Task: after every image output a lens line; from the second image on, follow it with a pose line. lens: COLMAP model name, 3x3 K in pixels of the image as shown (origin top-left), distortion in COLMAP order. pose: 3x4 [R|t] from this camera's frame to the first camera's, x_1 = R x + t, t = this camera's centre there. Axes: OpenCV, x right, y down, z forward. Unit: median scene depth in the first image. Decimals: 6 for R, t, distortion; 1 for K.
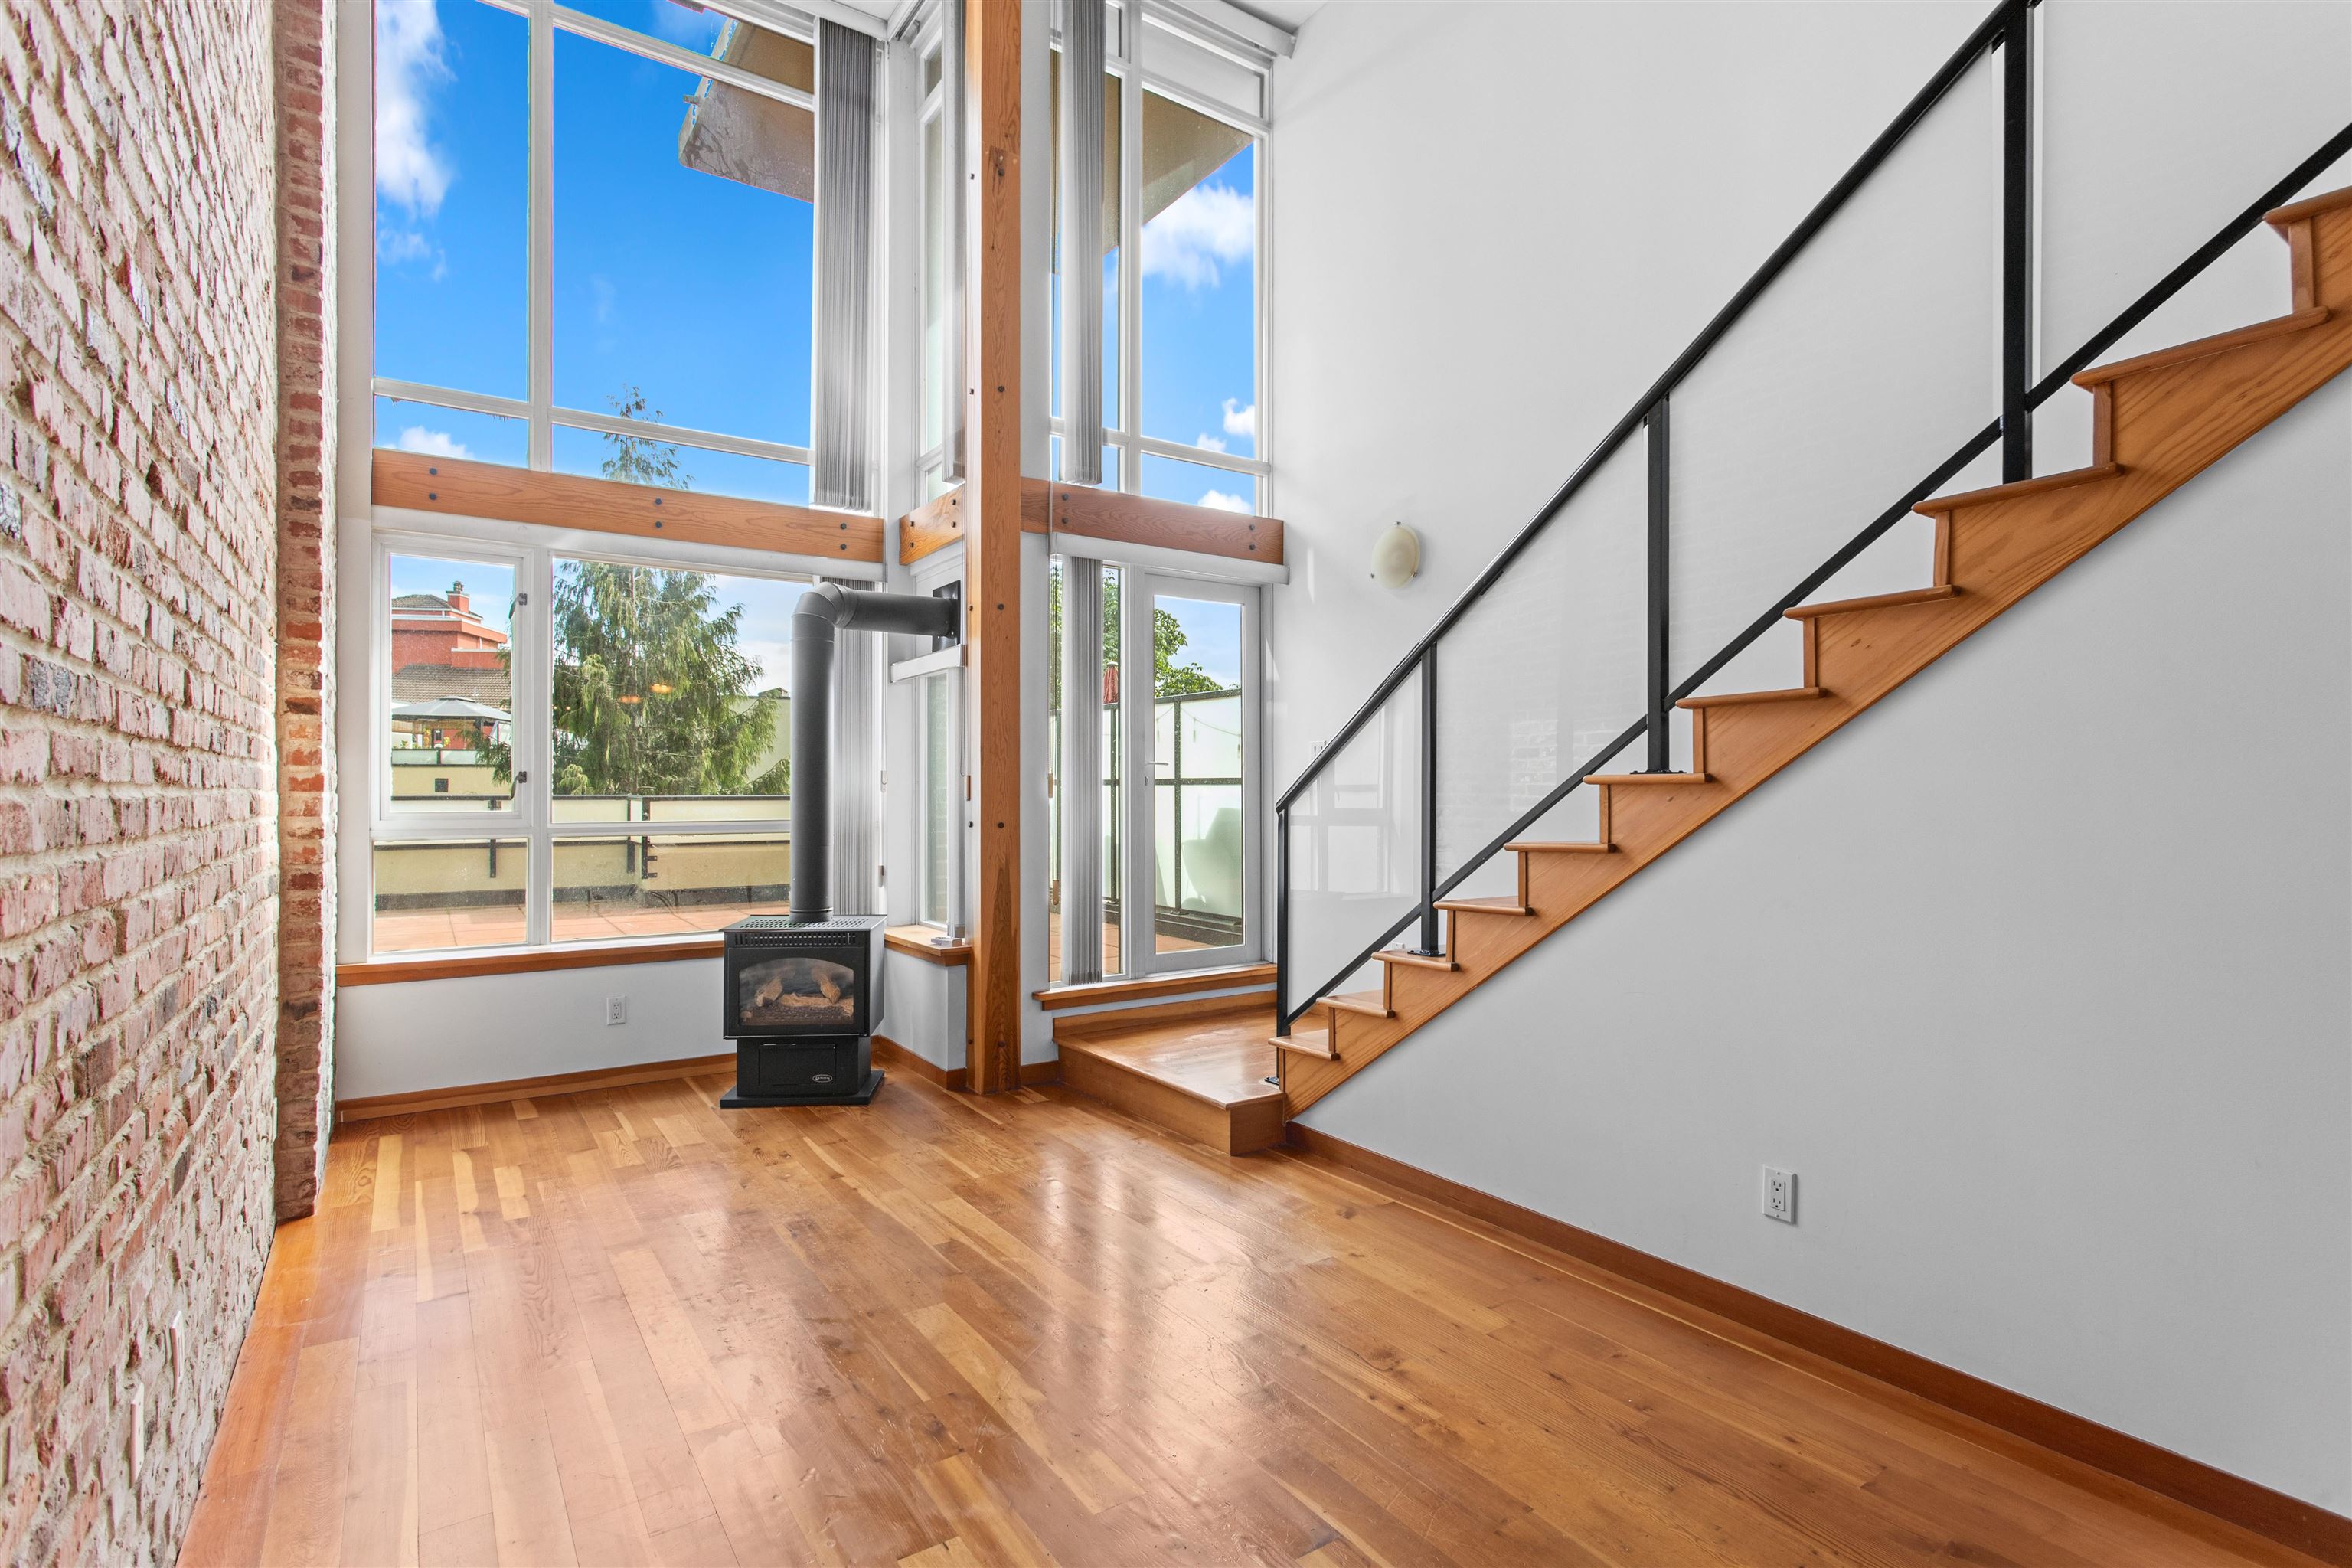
lens RADIAL K [[1123.9, 0, 1161.1], [0, 1123.9, 789.9], [0, 0, 1]] dist [-0.000319, 0.002448]
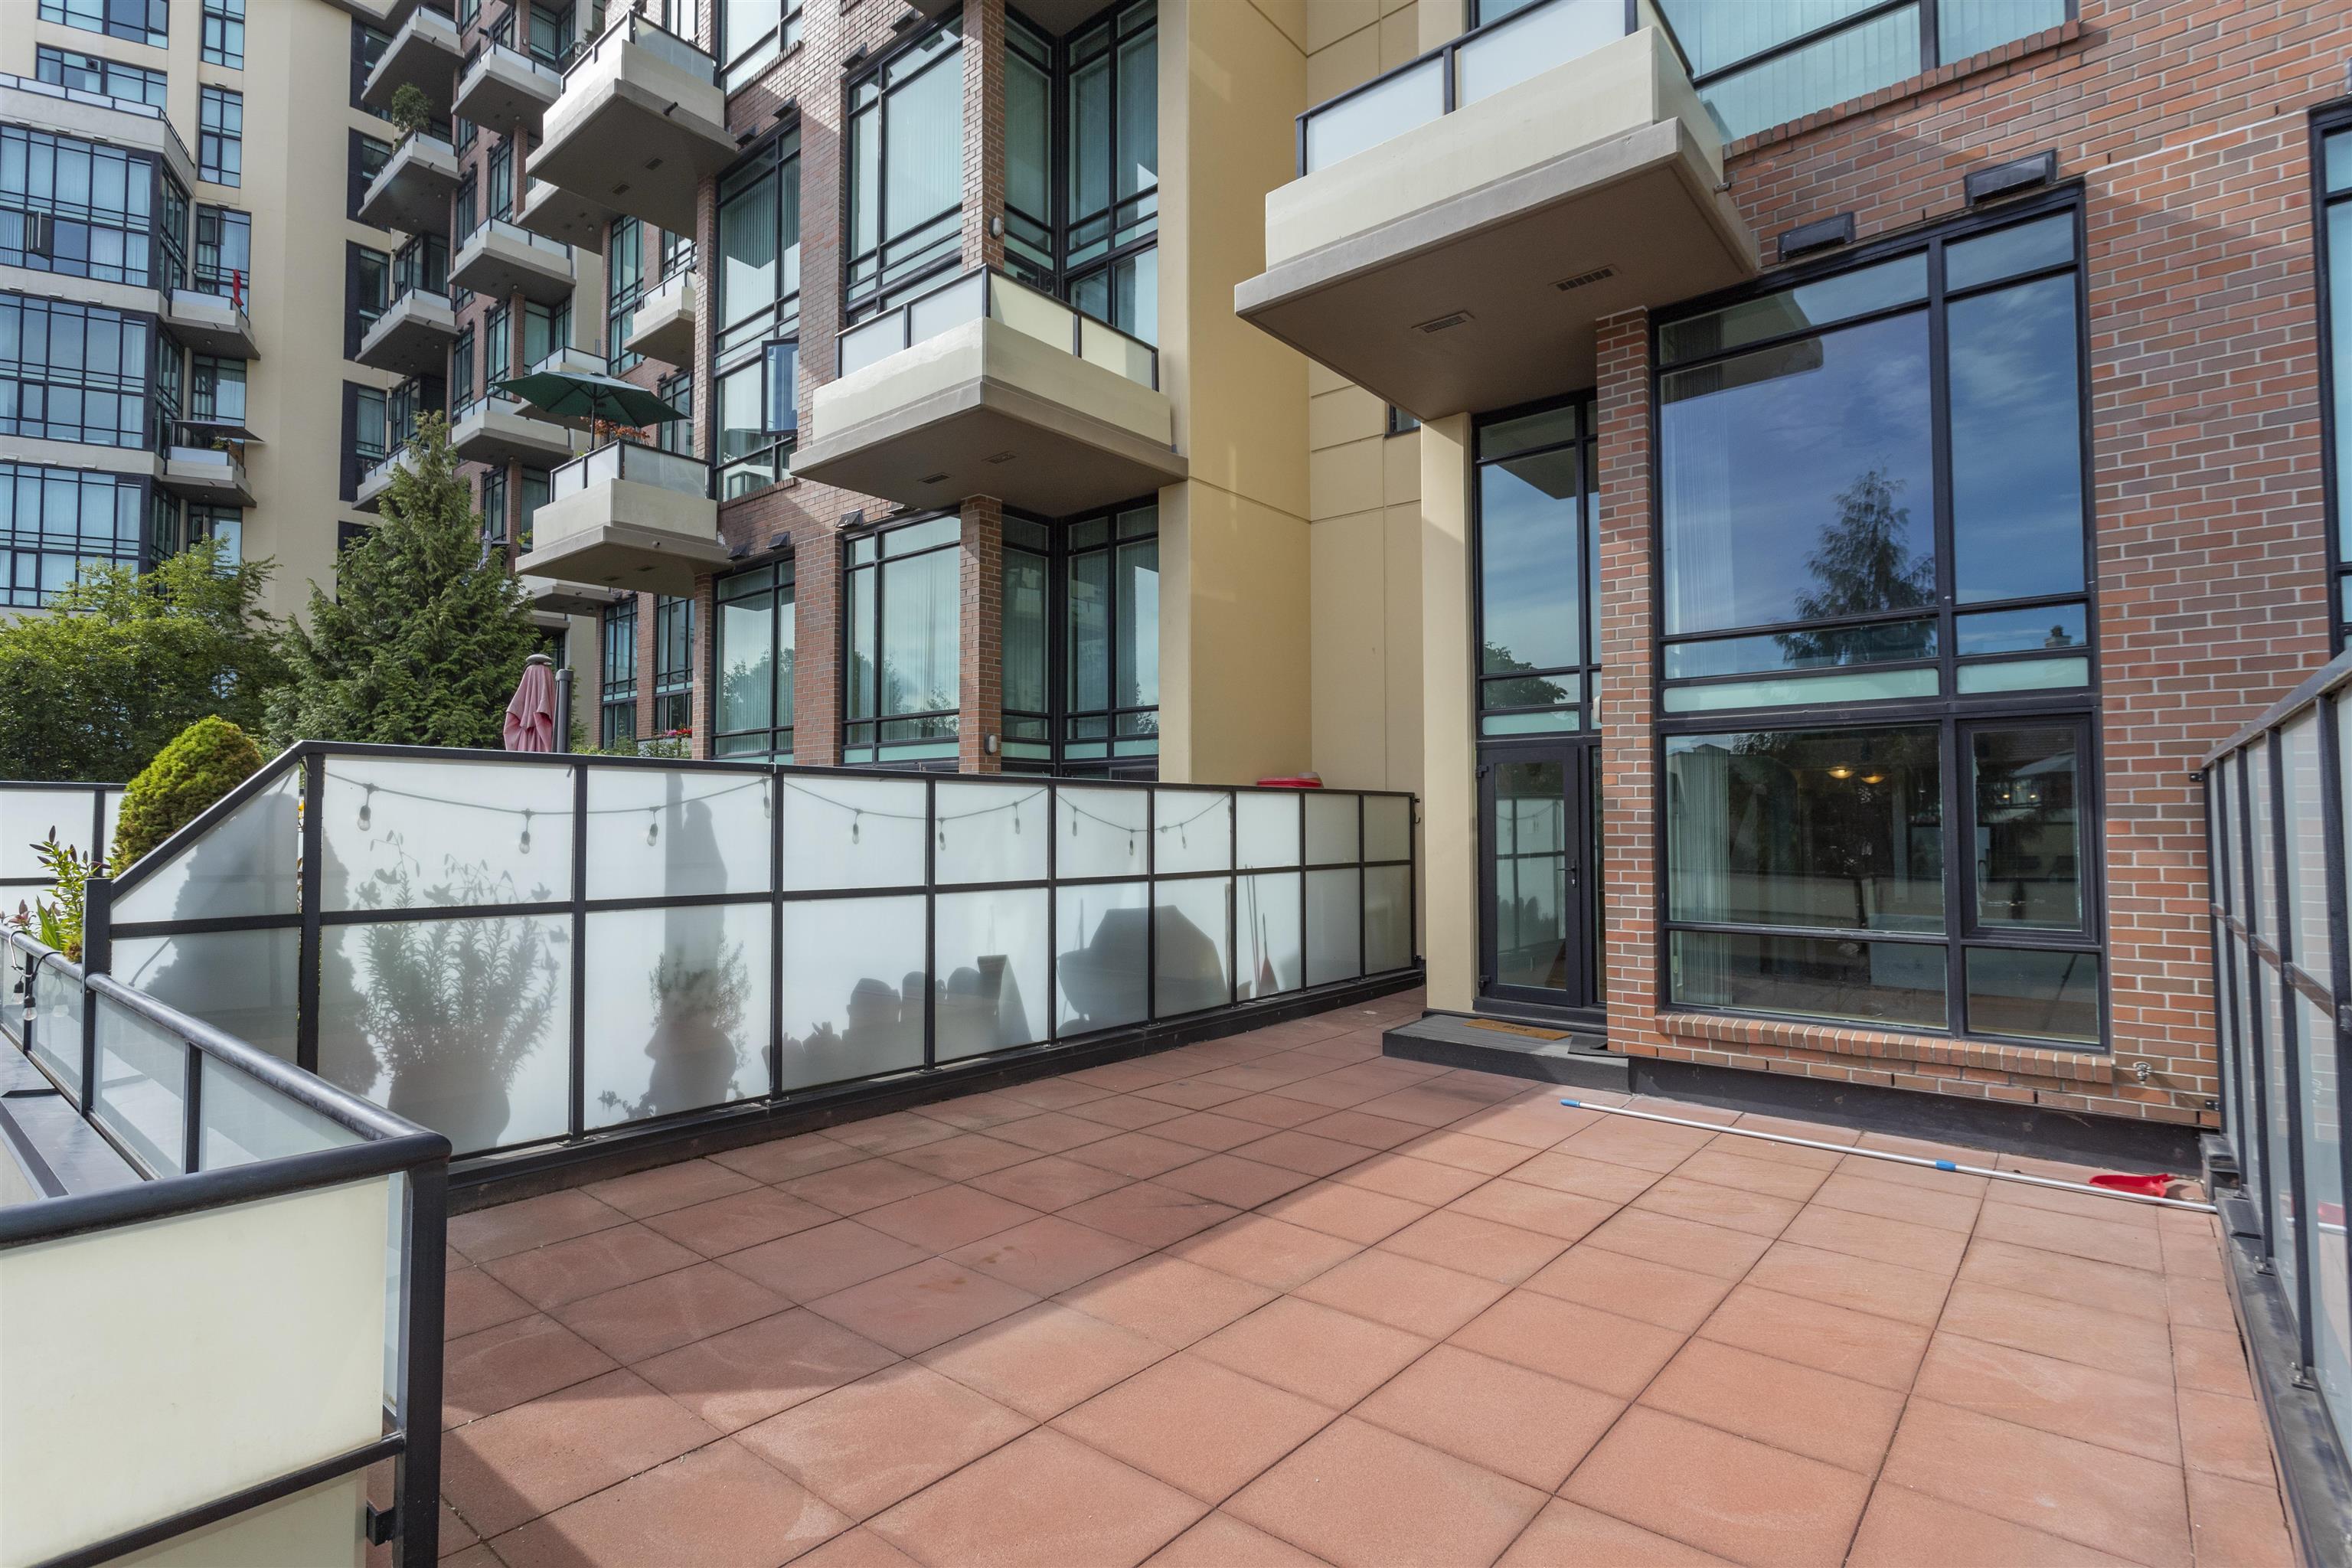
lens RADIAL K [[1123.9, 0, 1175.9], [0, 1123.9, 774.8], [0, 0, 1]] dist [-0.000319, 0.002448]
pose [[-0.286041, 0.044938, 0.957163, -1.646742], [0.000696, 0.998909, -0.046690, -0.099574], [-0.958217, -0.012689, -0.285760, 2.373747]]
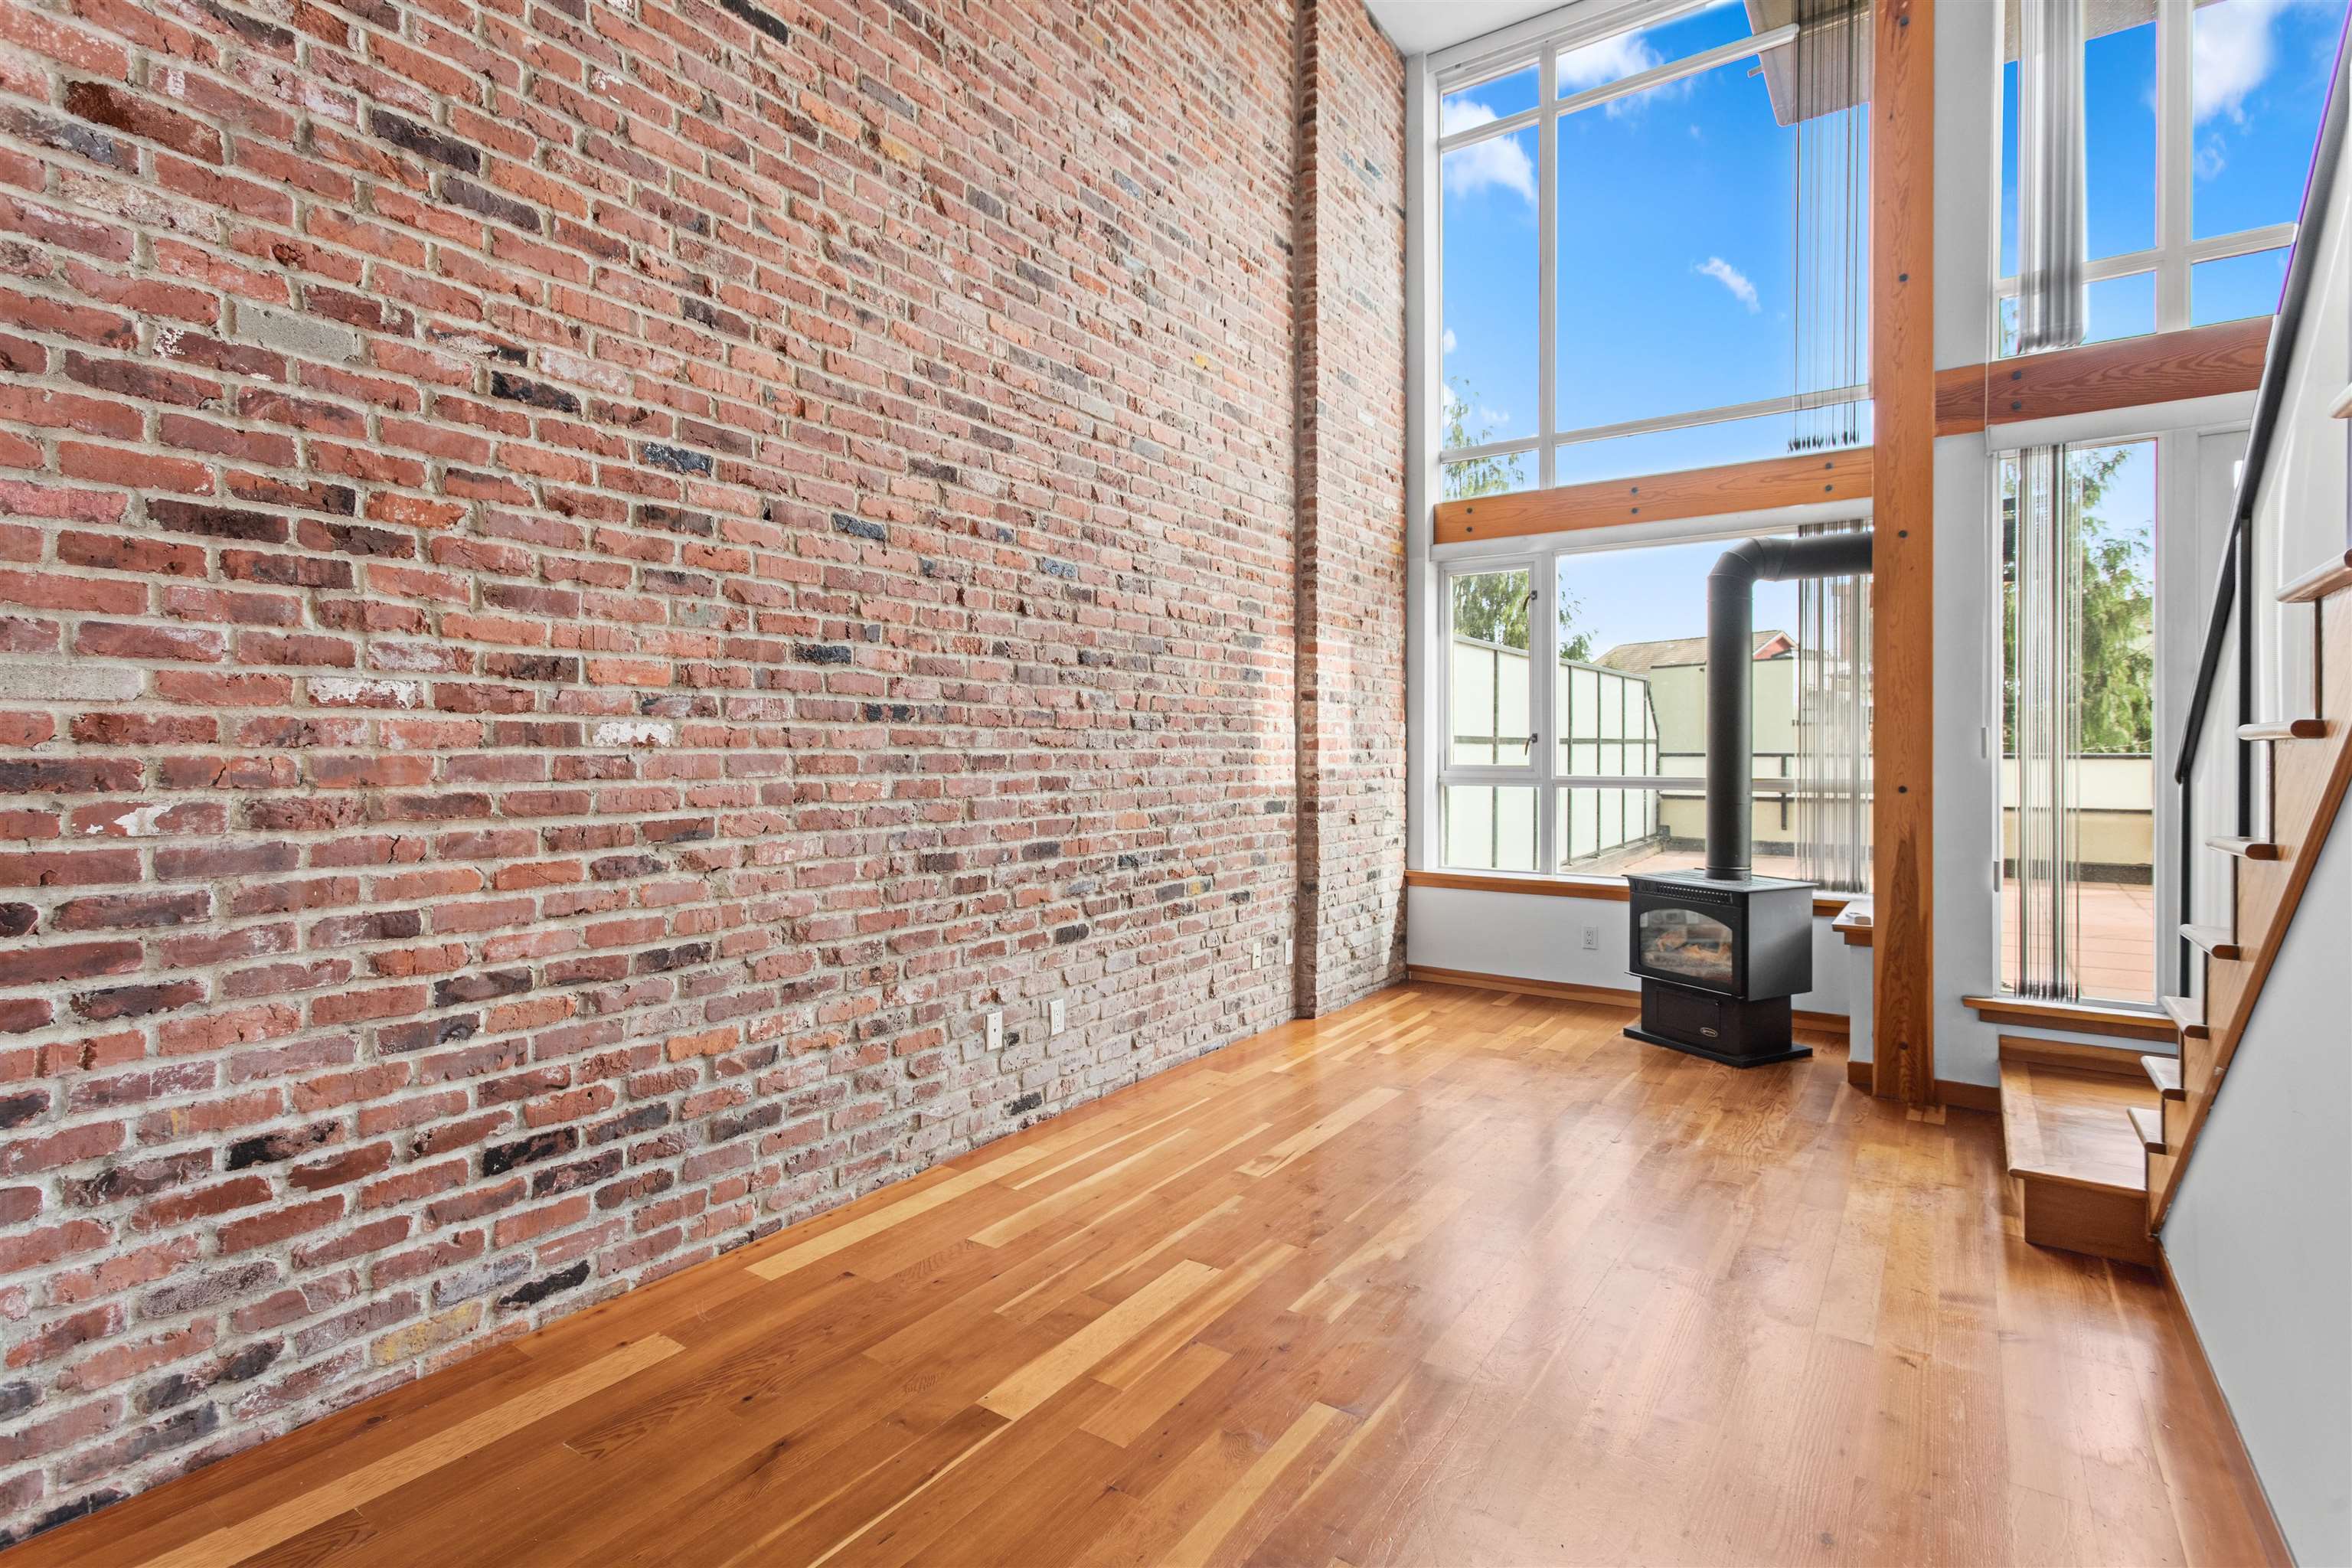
lens RADIAL K [[1123.9, 0, 1155.7], [0, 1123.9, 749.6], [0, 0, 1]] dist [-0.000319, 0.002448]
pose [[0.356376, 0.000611, -0.934342, 0.468496], [0.001825, 0.999997, 0.001350, -0.000946], [0.934341, -0.002186, 0.356374, 0.172499]]
